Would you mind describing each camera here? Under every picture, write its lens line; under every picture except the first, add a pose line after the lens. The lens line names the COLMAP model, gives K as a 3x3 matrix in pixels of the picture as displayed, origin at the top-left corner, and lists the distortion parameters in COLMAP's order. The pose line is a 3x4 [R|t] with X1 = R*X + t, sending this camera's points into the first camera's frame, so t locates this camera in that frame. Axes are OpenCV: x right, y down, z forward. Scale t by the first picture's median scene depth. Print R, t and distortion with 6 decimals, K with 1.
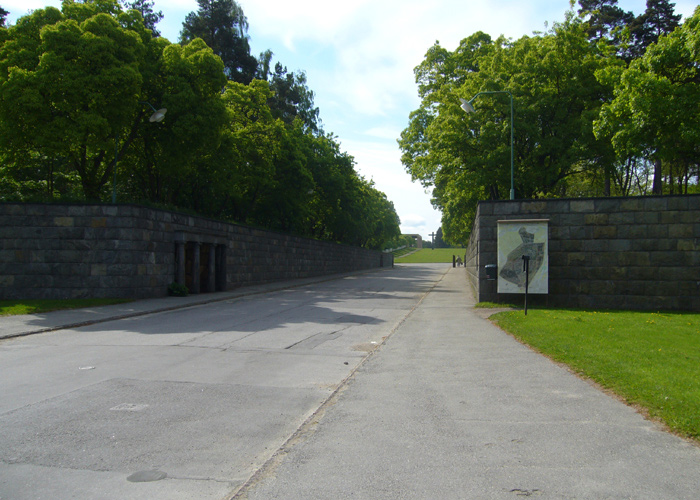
lens RADIAL K [[779.9, 0, 350.0], [0, 779.9, 250.0], [0, 0, 1]] dist [-0.006906, -0.002036]
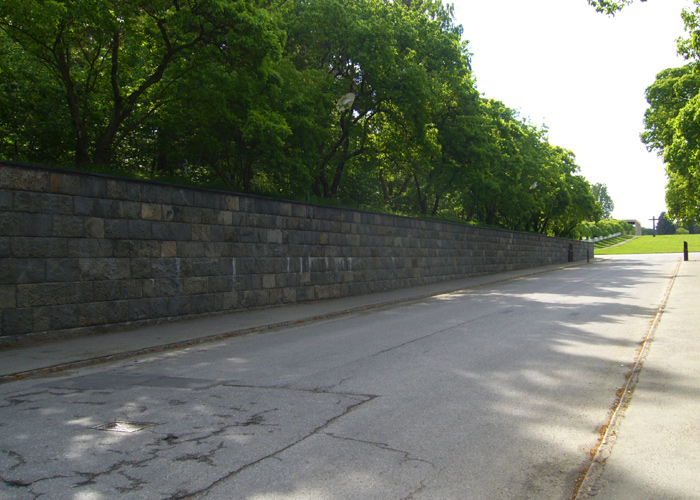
lens RADIAL K [[779.9, 0, 350.0], [0, 779.9, 250.0], [0, 0, 1]] dist [-0.006906, -0.002036]
pose [[0.964111, -0.023954, -0.264416, 0.032809], [0.026149, 0.999647, 0.004785, 0.003187], [0.264208, -0.011528, 0.964397, 0.282987]]
